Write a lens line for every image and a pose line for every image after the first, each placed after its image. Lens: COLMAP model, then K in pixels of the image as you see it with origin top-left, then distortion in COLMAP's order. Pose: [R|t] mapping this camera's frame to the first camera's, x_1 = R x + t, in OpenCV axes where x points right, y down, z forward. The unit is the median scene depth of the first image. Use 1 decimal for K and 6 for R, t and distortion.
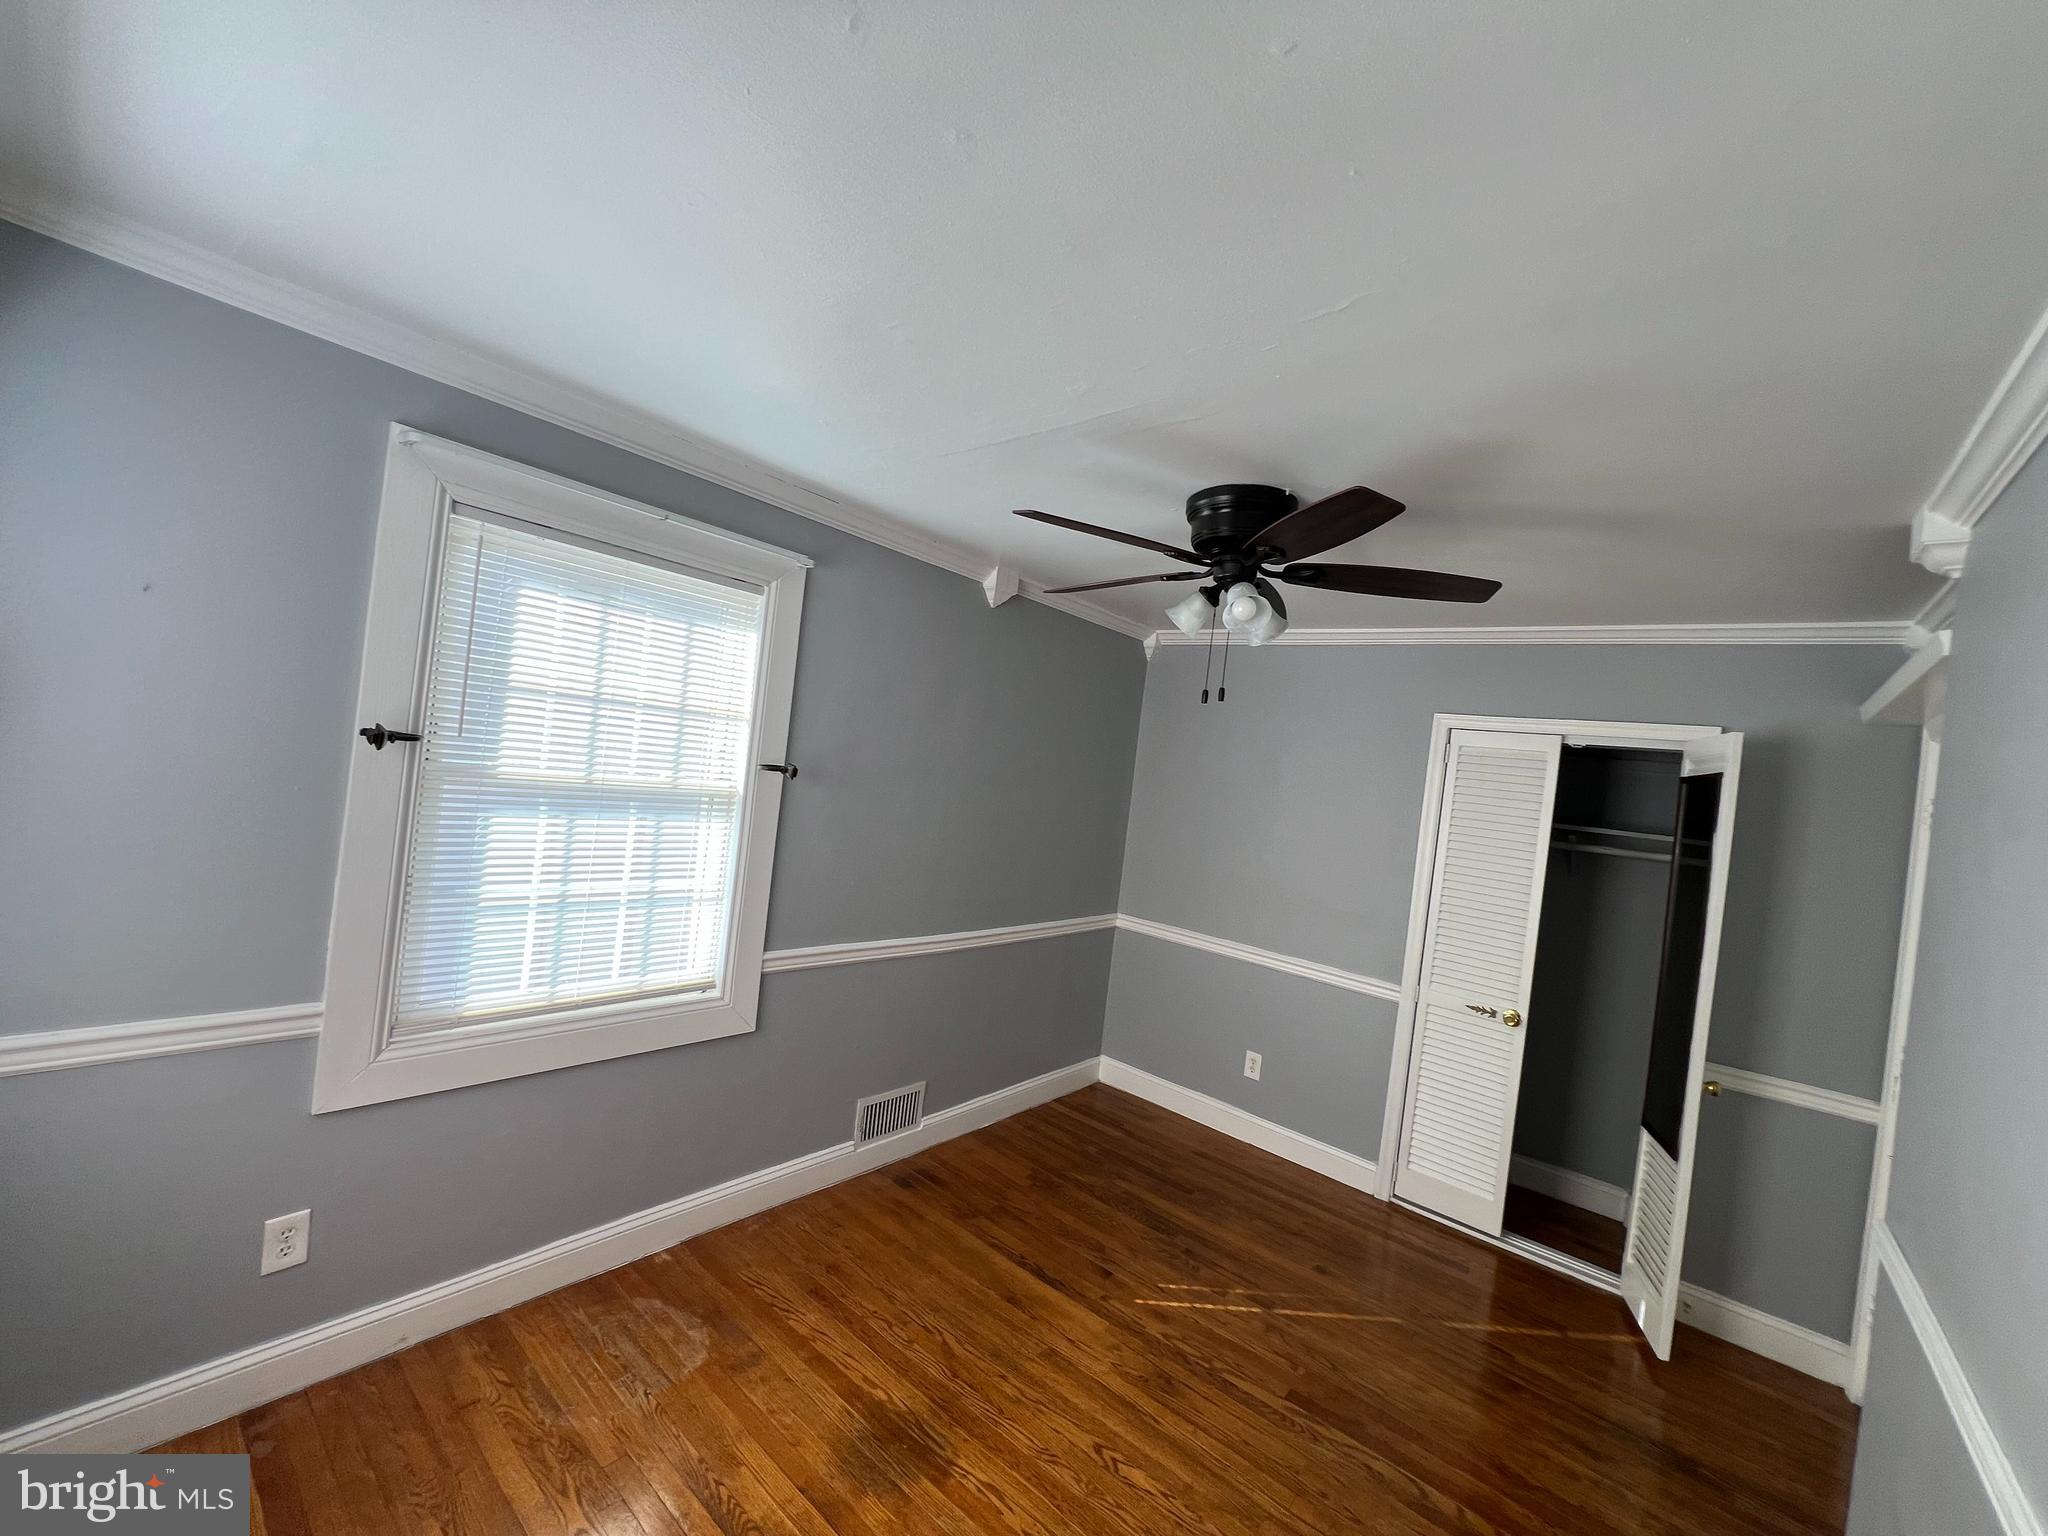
lens RADIAL K [[821.1, 0, 1027.5], [0, 821.1, 763.1], [0, 0, 1]] dist [0.003252, 0.000384]
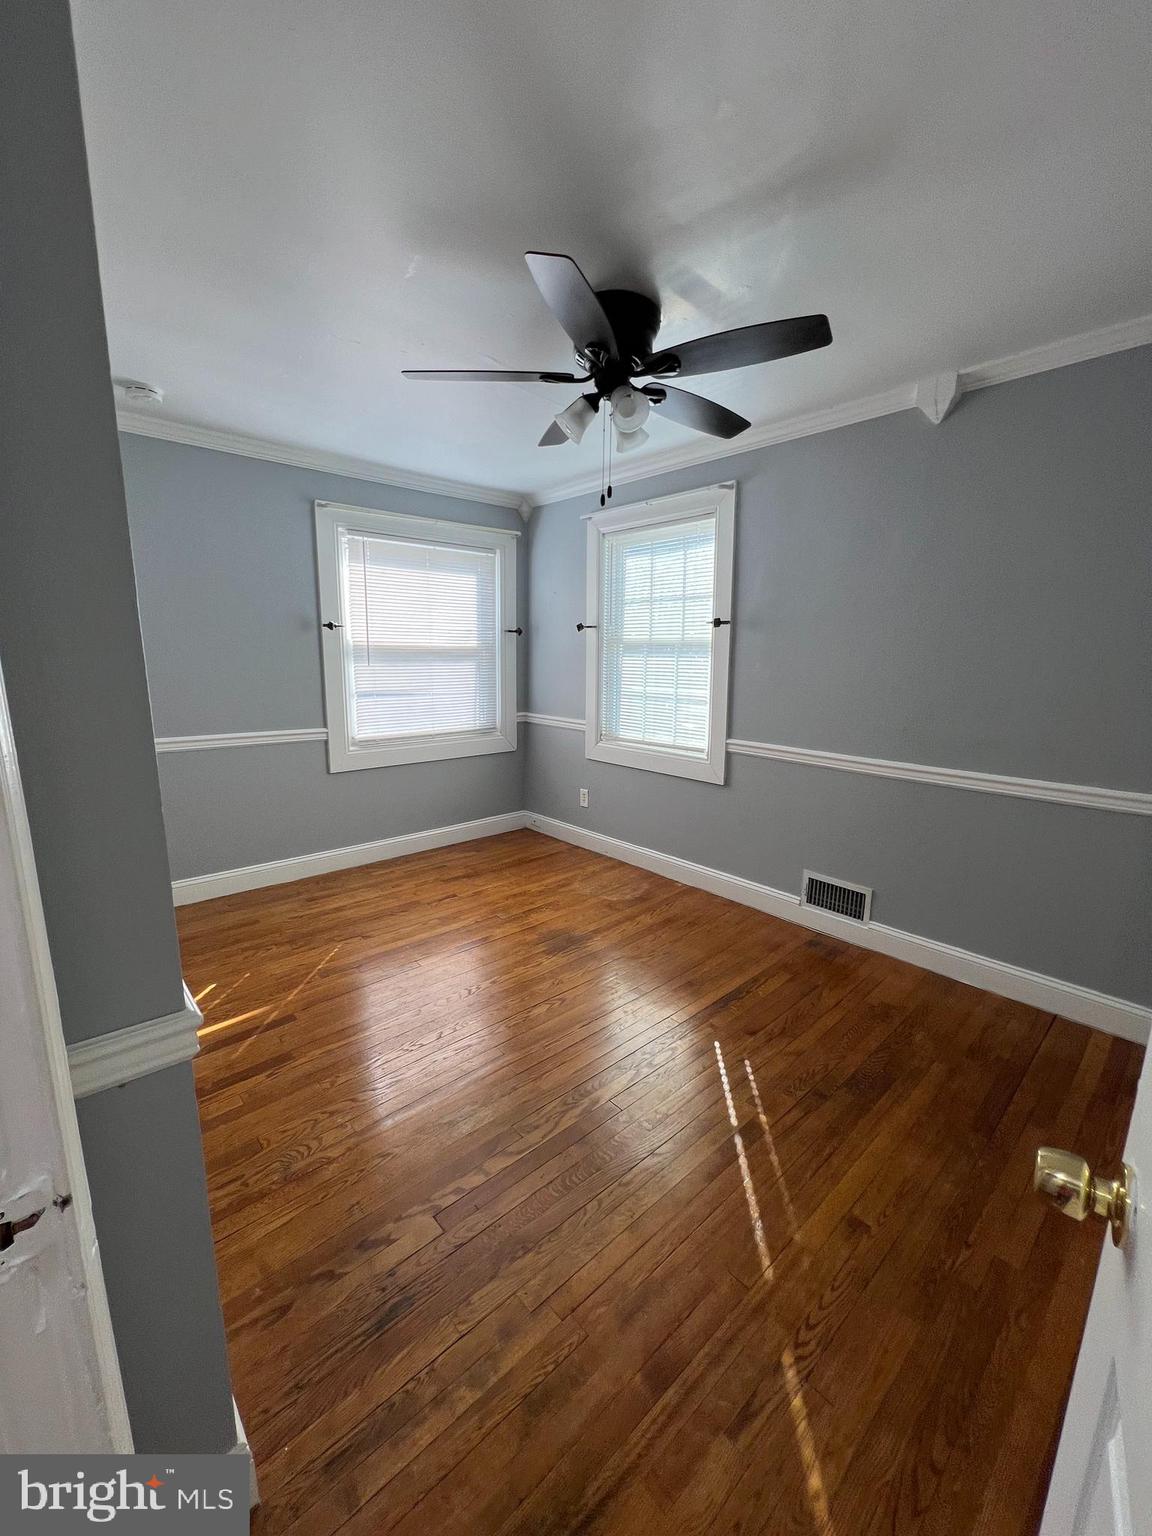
lens RADIAL K [[615.9, 0, 571.8], [0, 615.9, 762.7], [0, 0, 1]] dist [0.003252, 0.000384]
pose [[-0.149694, 0.053288, -0.987295, 0.940591], [-0.021960, 0.998121, 0.057201, 0.216151], [0.988488, 0.030244, -0.148243, 0.880330]]
